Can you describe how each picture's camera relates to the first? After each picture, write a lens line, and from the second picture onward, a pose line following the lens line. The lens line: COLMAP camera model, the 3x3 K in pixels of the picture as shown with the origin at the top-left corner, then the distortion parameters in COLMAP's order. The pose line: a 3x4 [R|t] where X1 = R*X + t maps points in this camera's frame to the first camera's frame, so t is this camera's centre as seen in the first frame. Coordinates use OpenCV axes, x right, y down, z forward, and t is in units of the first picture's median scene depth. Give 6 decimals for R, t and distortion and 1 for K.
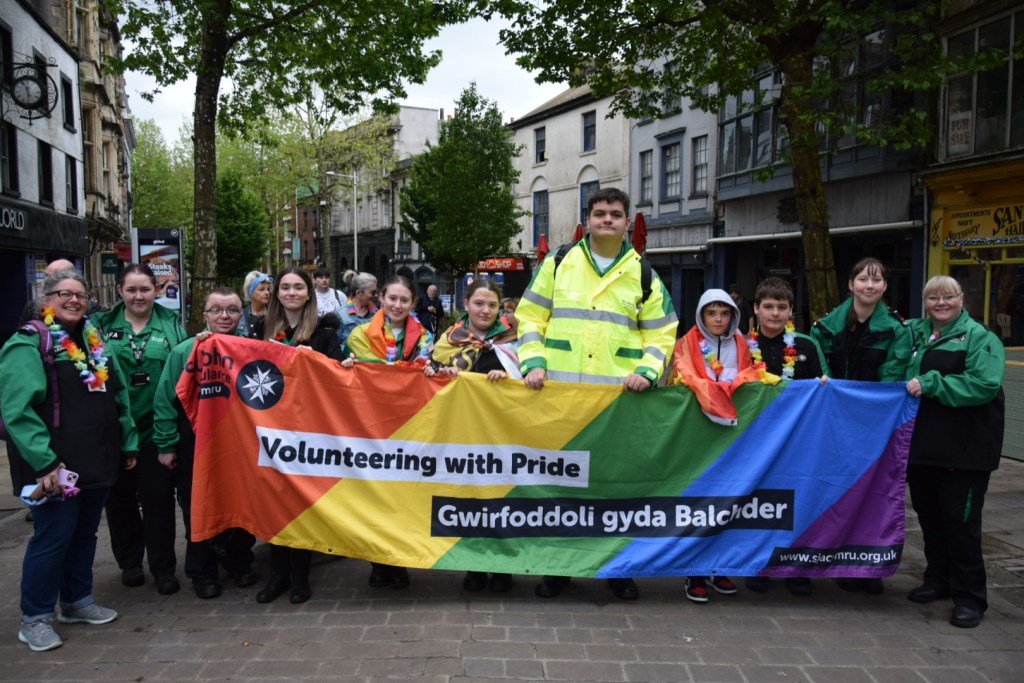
lens RADIAL K [[778.6, 0, 512.0], [0, 778.6, 341.5], [0, 0, 1]] dist [-0.023568, -0.001385]
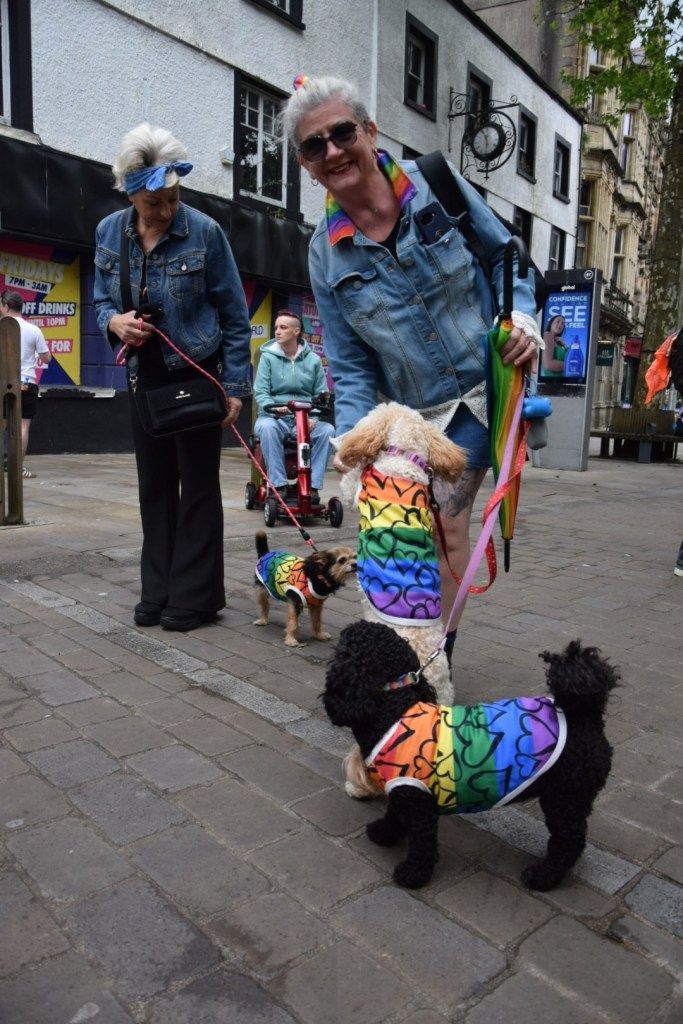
lens RADIAL K [[778.6, 0, 341.5], [0, 778.6, 512.0], [0, 0, 1]] dist [-0.023568, -0.001385]
pose [[0.641270, 0.143496, -0.753778, 0.008333], [-0.092423, 0.989651, 0.109770, 0.021543], [0.761729, -0.000725, 0.647896, 0.262529]]
